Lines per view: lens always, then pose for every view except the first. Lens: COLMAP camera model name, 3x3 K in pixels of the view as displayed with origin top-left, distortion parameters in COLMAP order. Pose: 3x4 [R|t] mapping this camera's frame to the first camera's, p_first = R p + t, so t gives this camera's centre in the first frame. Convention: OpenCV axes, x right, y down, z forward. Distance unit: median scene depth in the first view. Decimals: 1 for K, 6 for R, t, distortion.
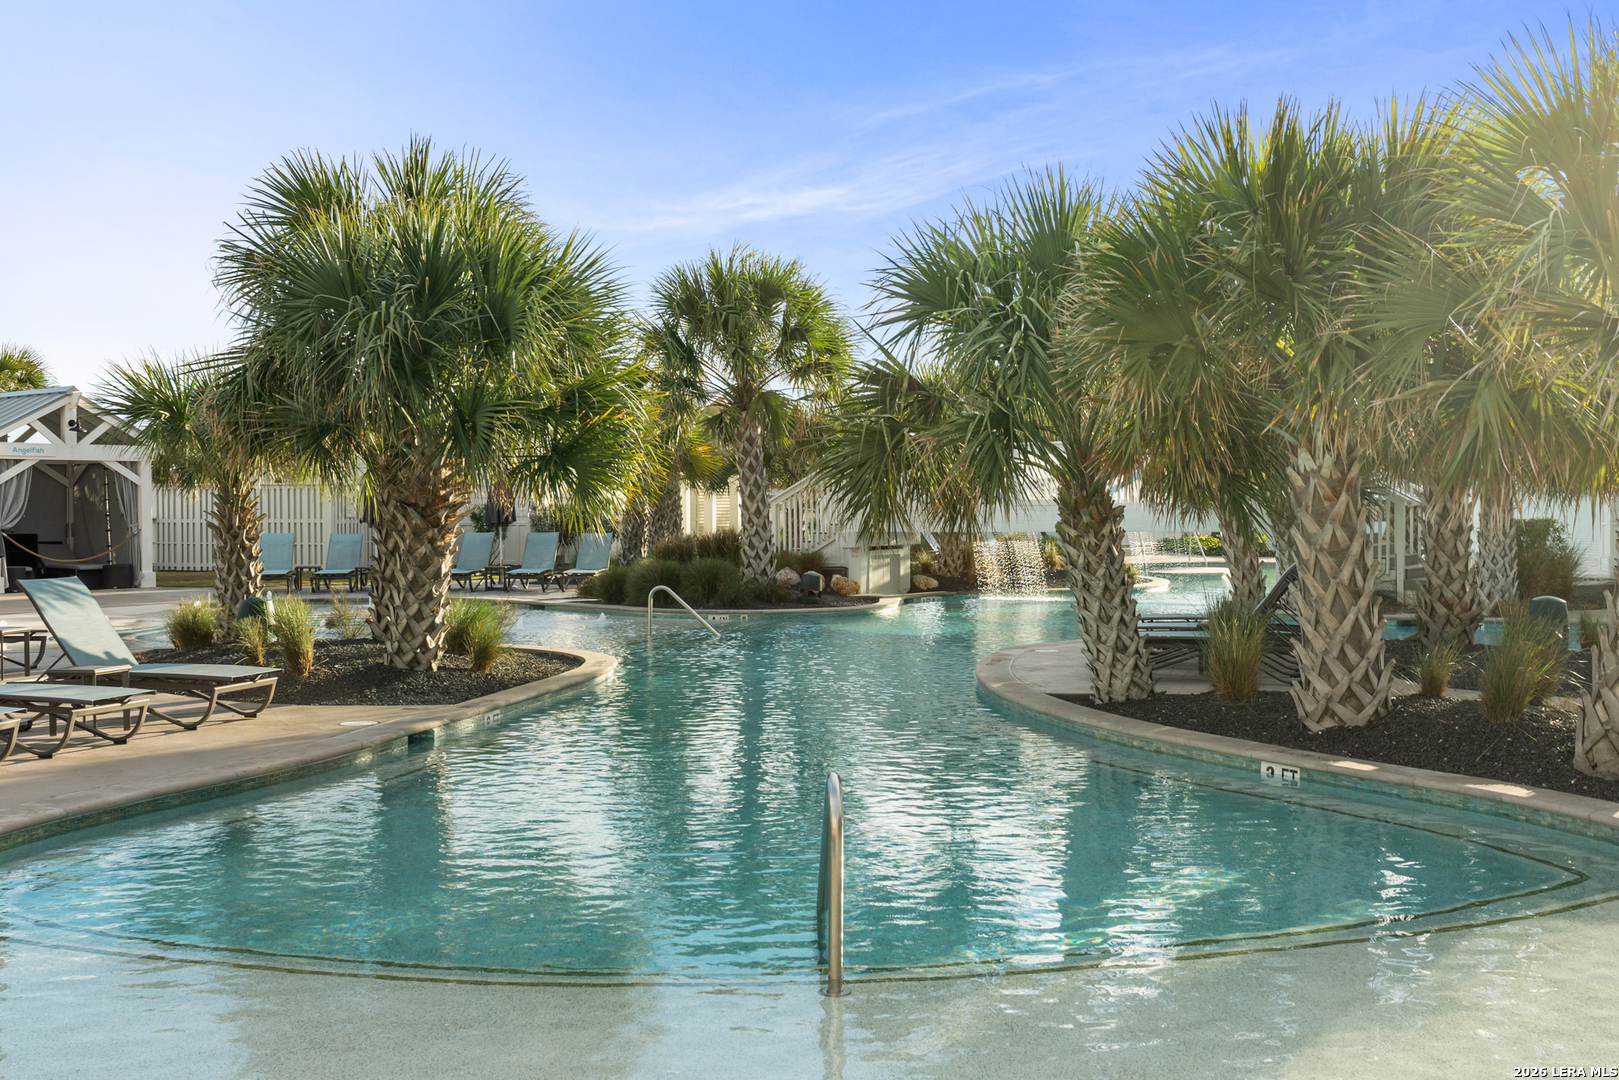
lens RADIAL K [[1756.8, 0, 809.5], [0, 1756.8, 540.0], [0, 0, 1]] dist [0.012007, -0.019397]
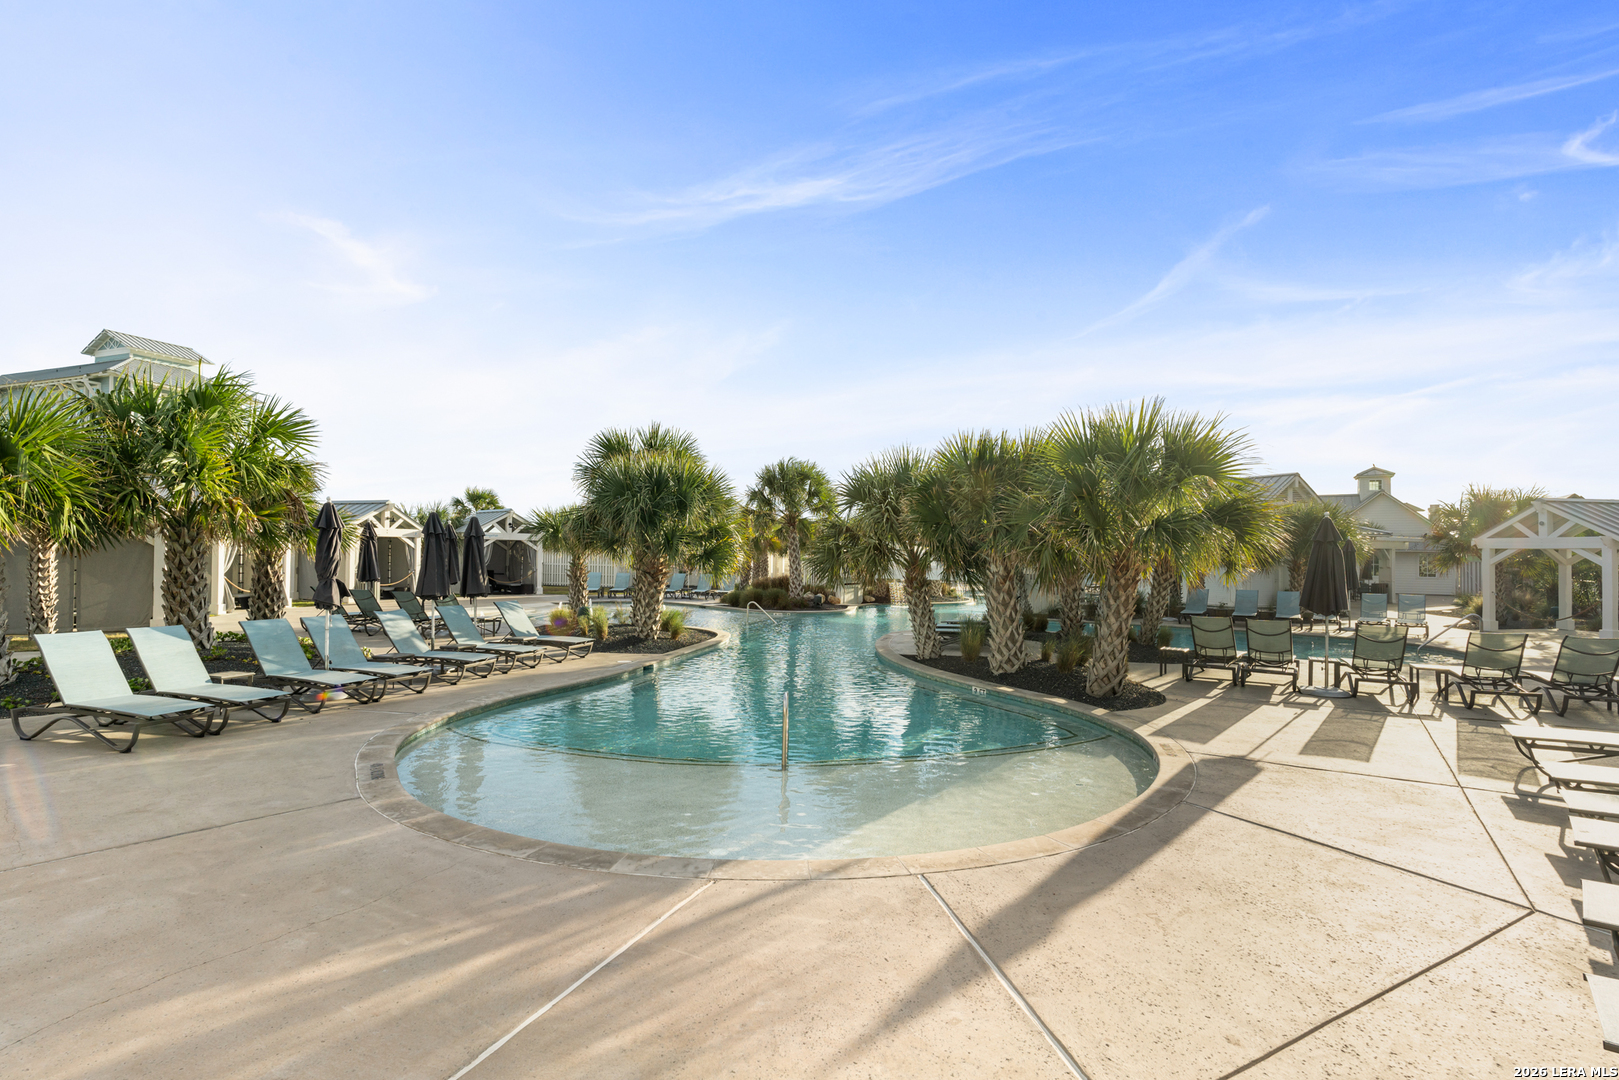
lens RADIAL K [[813.3, 0, 809.5], [0, 813.3, 540.0], [0, 0, 1]] dist [-0.000618, 0.000016]
pose [[0.999222, 0.017294, -0.035432, 0.041370], [-0.018434, 0.999314, -0.032105, -0.031686], [0.034852, 0.032733, 0.998856, -0.142572]]
